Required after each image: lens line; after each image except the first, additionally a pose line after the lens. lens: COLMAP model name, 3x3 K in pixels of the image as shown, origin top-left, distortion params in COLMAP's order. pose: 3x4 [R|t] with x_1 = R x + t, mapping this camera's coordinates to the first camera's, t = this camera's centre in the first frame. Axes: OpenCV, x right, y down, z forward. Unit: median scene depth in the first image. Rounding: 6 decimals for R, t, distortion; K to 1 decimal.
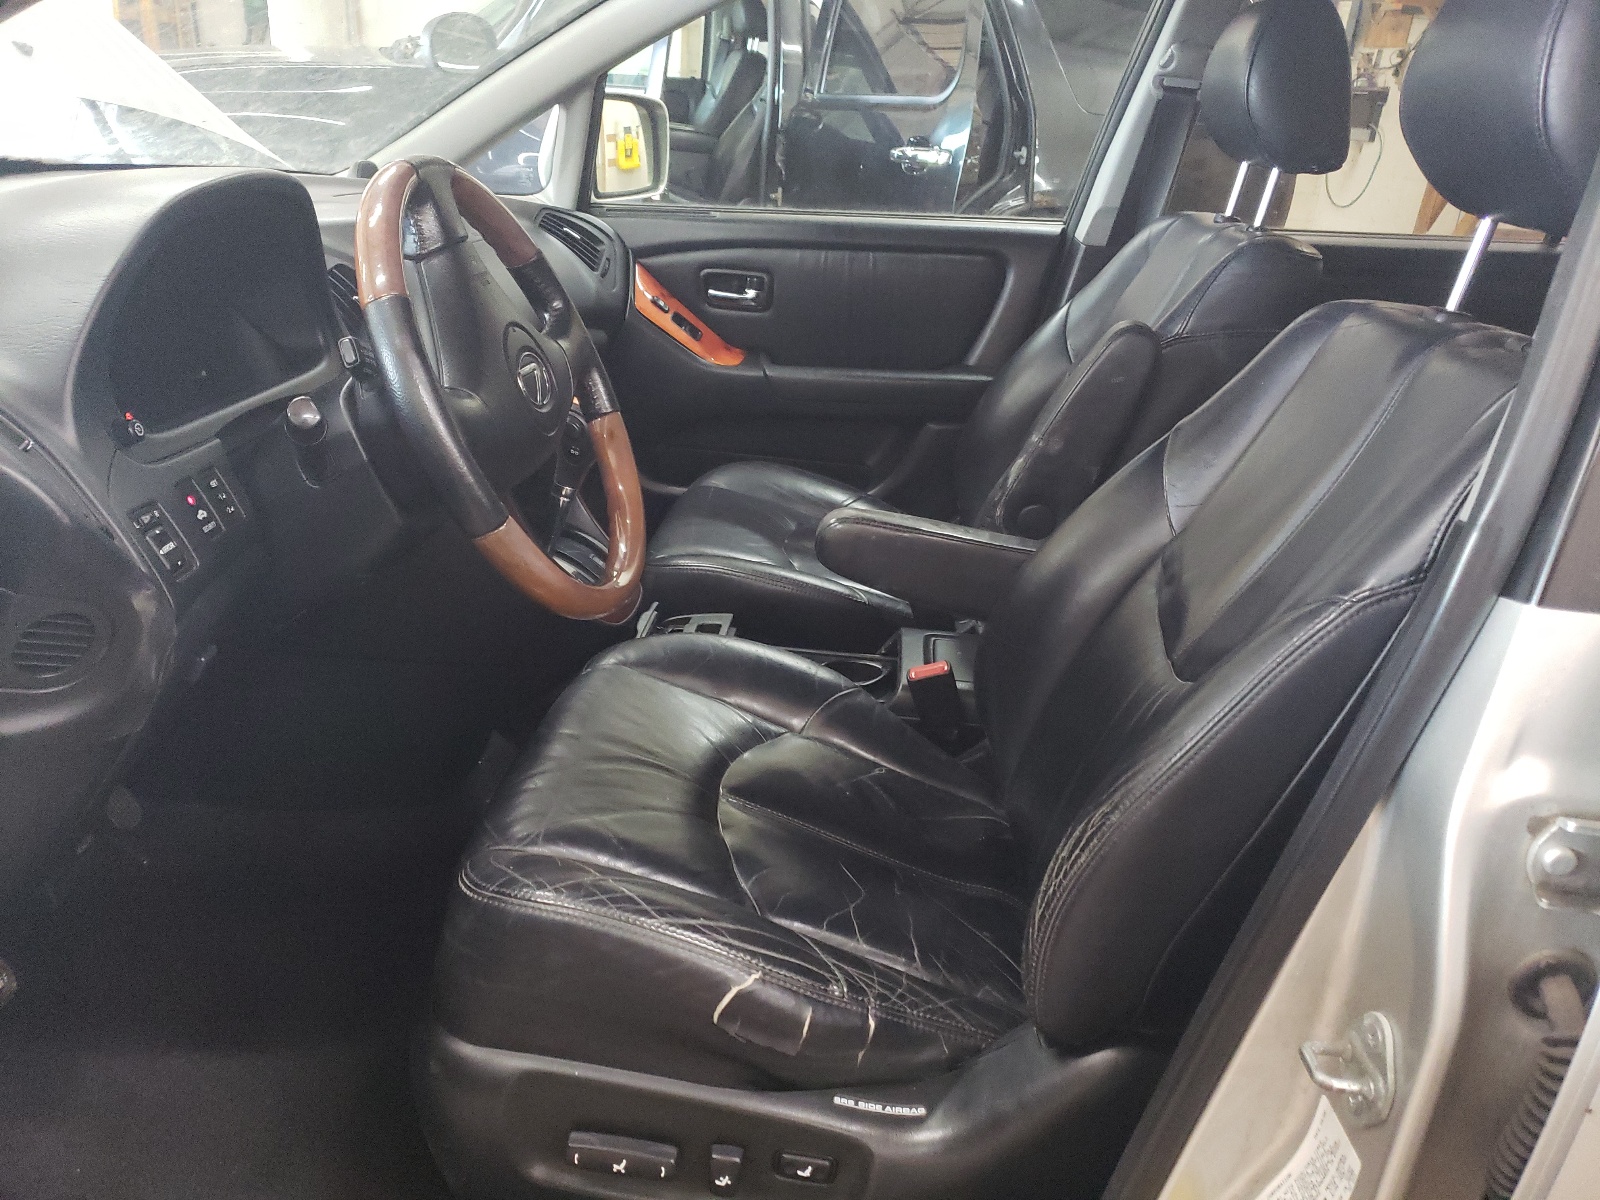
lens RADIAL K [[1222.6, 0, 797.0], [0, 1222.6, 597.6], [0, 0, 1]] dist [0.014964, -0.001752]
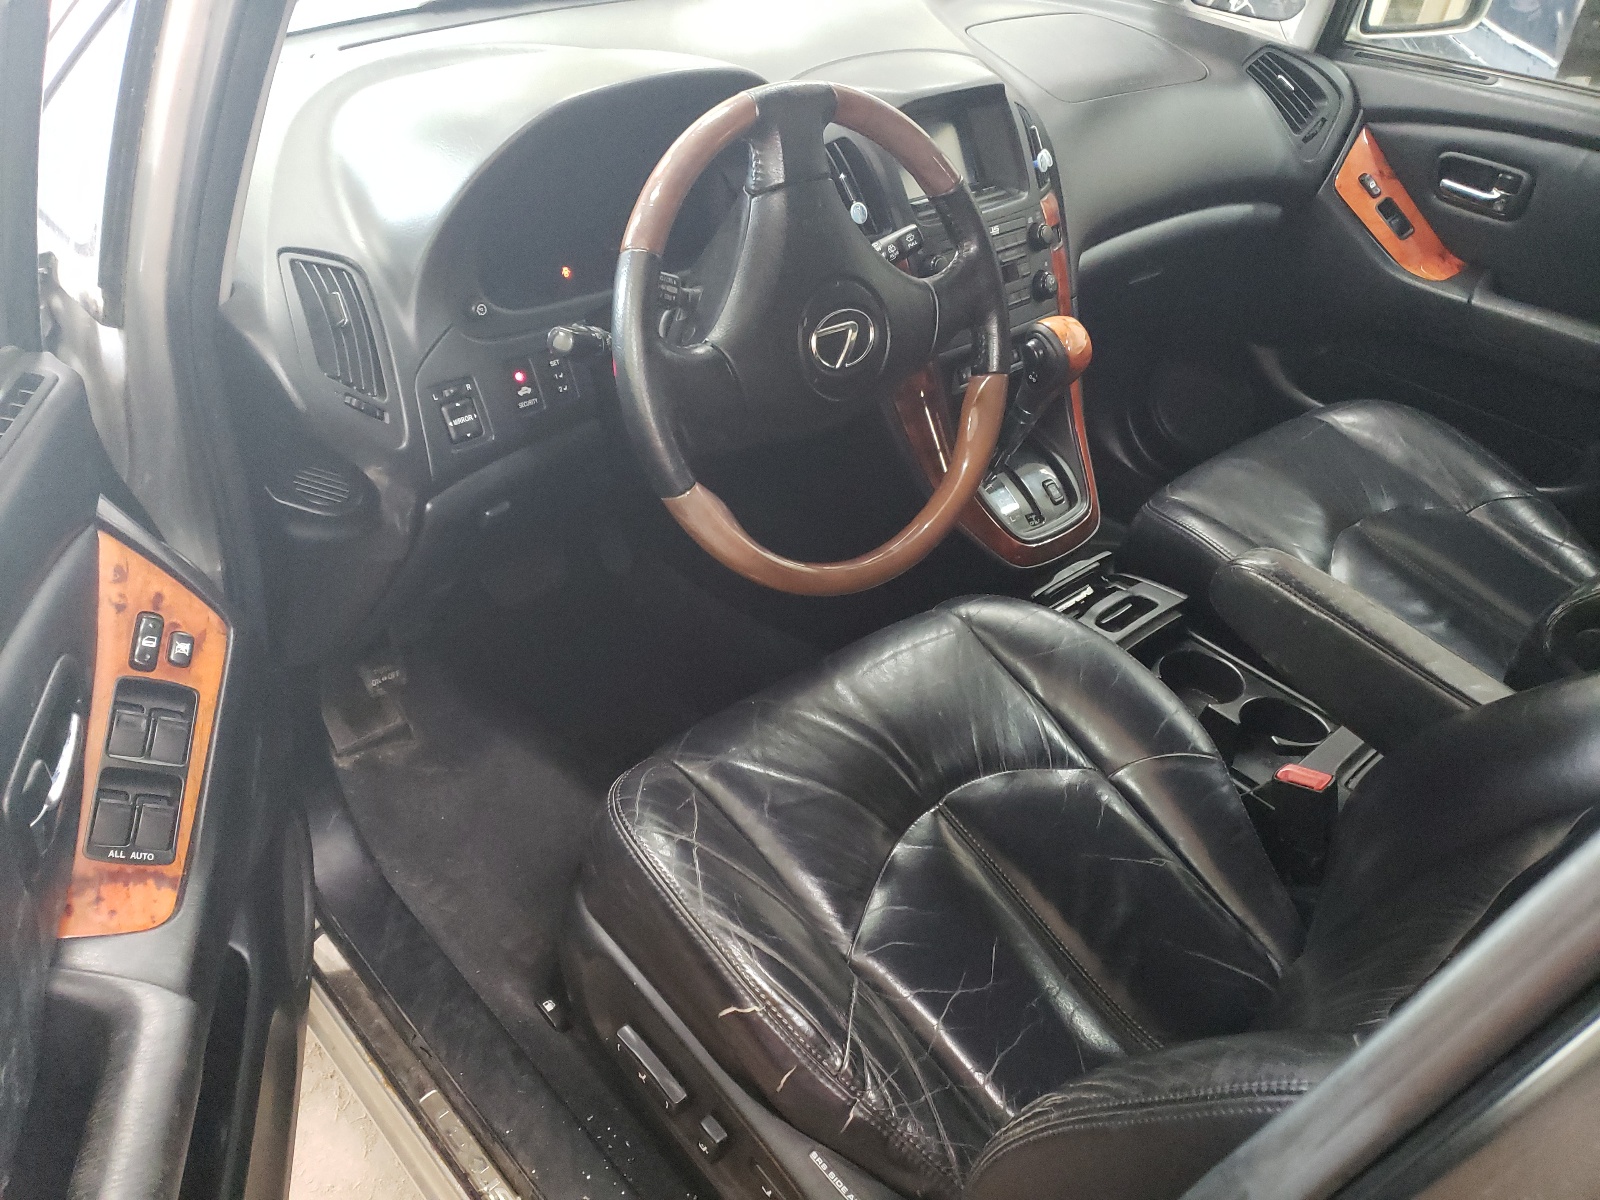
lens RADIAL K [[1222.6, 0, 800.3], [0, 1222.6, 603.7], [0, 0, 1]] dist [0.014964, -0.001752]
pose [[0.742277, 0.395153, -0.541183, 0.159753], [-0.276450, 0.916274, 0.289858, -0.116261], [0.610410, -0.065545, 0.789369, 0.102608]]
